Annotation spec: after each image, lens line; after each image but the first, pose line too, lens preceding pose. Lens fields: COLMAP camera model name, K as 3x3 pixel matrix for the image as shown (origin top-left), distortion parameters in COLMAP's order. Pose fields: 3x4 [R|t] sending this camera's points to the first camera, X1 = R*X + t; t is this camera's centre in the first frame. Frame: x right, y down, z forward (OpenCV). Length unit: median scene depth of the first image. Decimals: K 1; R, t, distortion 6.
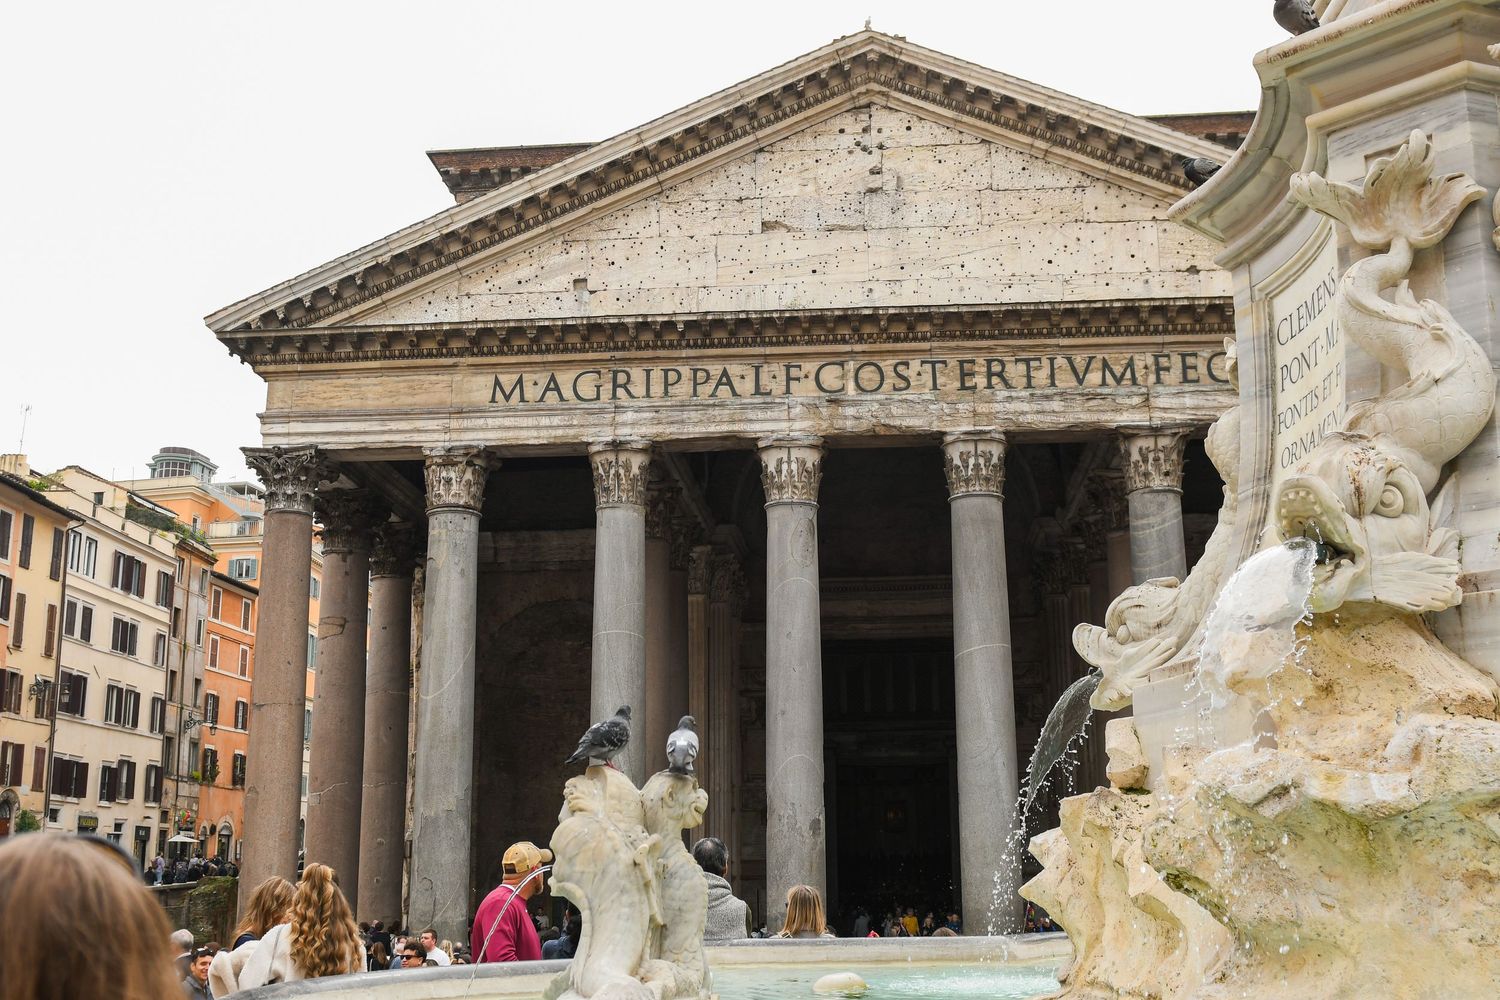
lens RADIAL K [[1572.1, 0, 750.0], [0, 1572.1, 500.0], [0, 0, 1]] dist [-0.042617, 0.002581]
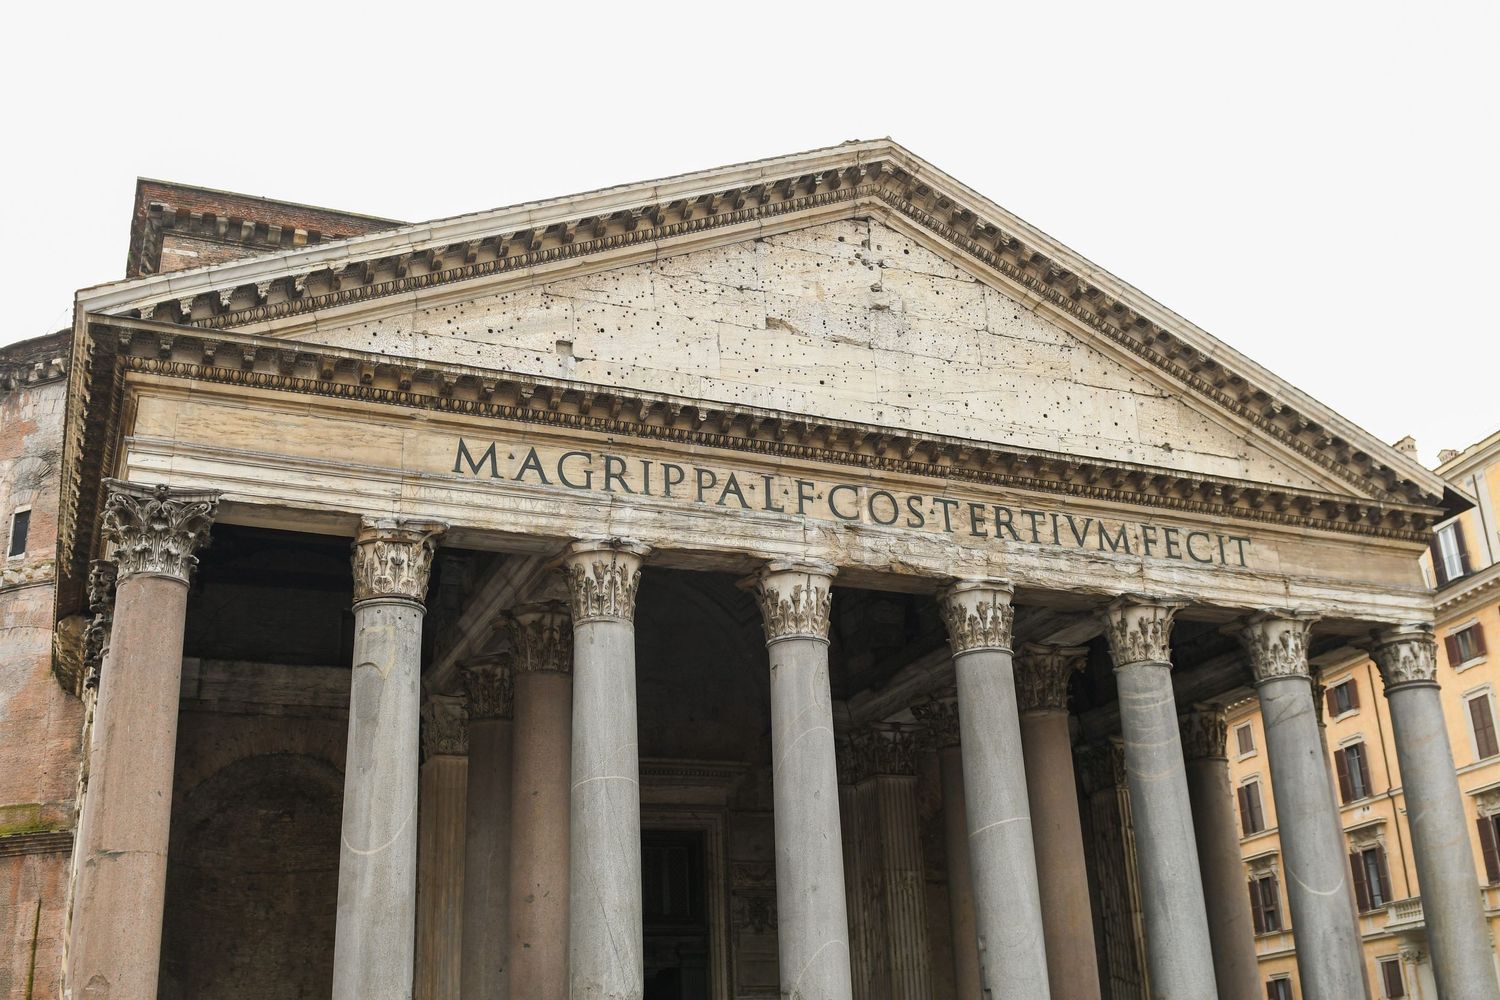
lens RADIAL K [[1572.1, 0, 750.0], [0, 1572.1, 500.0], [0, 0, 1]] dist [-0.042617, 0.002581]
pose [[0.878668, 0.145135, 0.454838, -0.389830], [-0.074801, 0.982758, -0.169089, 0.072322], [-0.471537, 0.114551, 0.874375, 0.255999]]
